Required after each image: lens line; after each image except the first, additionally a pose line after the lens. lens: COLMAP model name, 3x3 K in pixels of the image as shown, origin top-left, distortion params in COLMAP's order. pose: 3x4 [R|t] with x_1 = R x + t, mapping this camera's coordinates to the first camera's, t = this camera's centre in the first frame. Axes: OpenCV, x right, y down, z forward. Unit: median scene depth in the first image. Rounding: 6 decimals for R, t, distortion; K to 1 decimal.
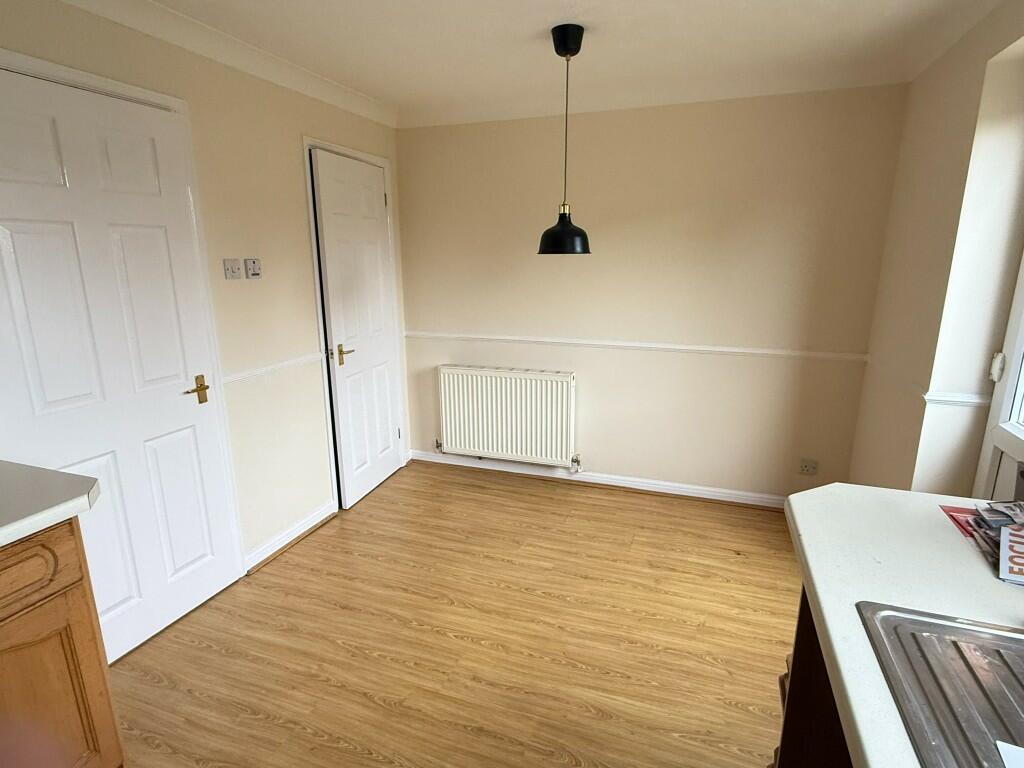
lens RADIAL K [[550.0, 0, 509.6], [0, 550.0, 384.8], [0, 0, 1]] dist [0.001320, -0.000039]
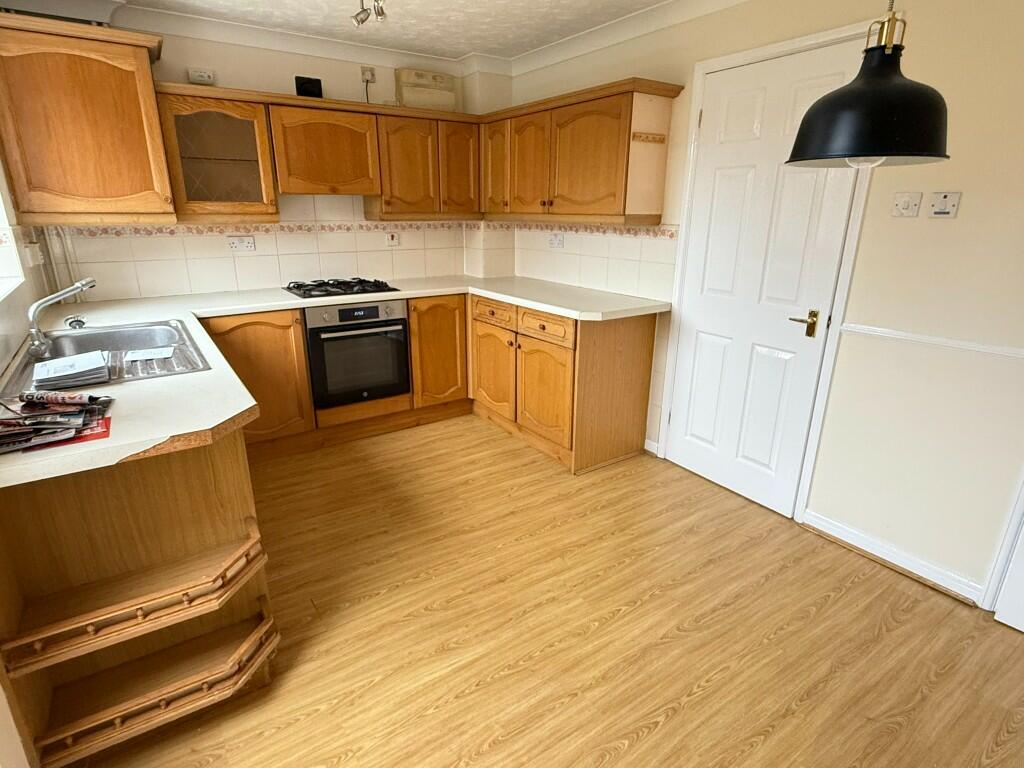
lens RADIAL K [[550.0, 0, 505.2], [0, 550.0, 386.7], [0, 0, 1]] dist [0.001320, -0.000039]
pose [[-0.589095, 0.253598, -0.767239, 0.676450], [-0.189301, 0.879746, 0.436133, -0.257662], [0.785578, 0.402163, -0.470248, 1.223704]]
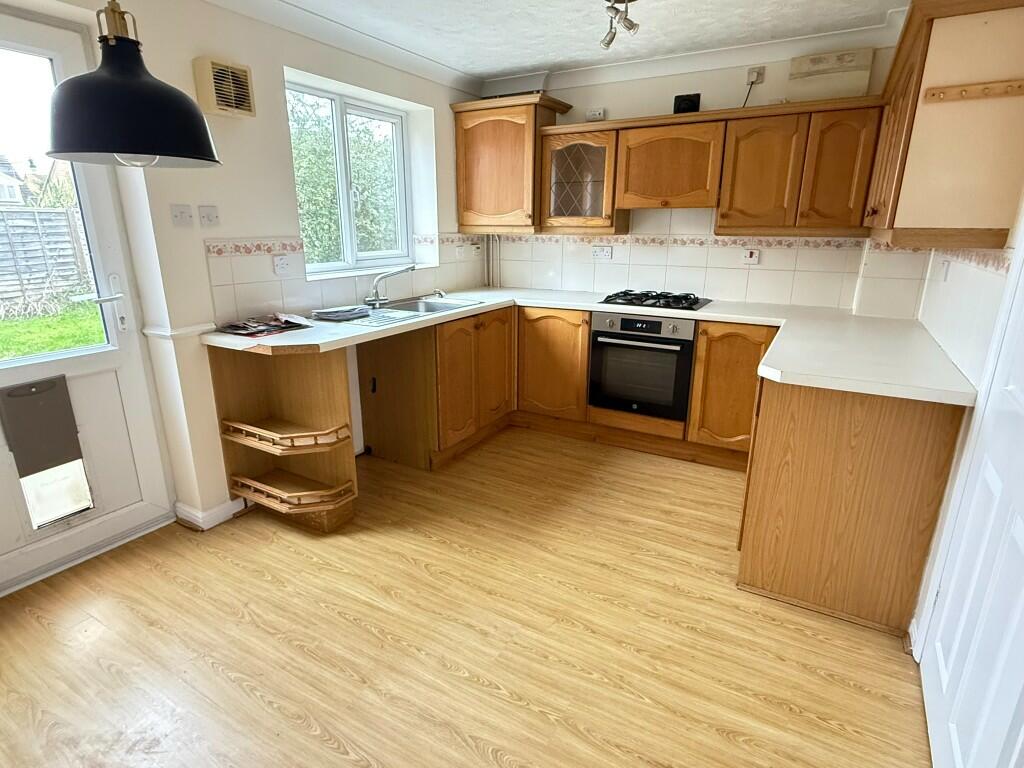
lens RADIAL K [[550.0, 0, 508.1], [0, 550.0, 385.7], [0, 0, 1]] dist [0.001320, -0.000039]
pose [[-0.984514, -0.045044, 0.169420, -0.242595], [0.045478, 0.867714, 0.494979, -0.325159], [-0.169304, 0.495018, -0.852228, 1.566262]]
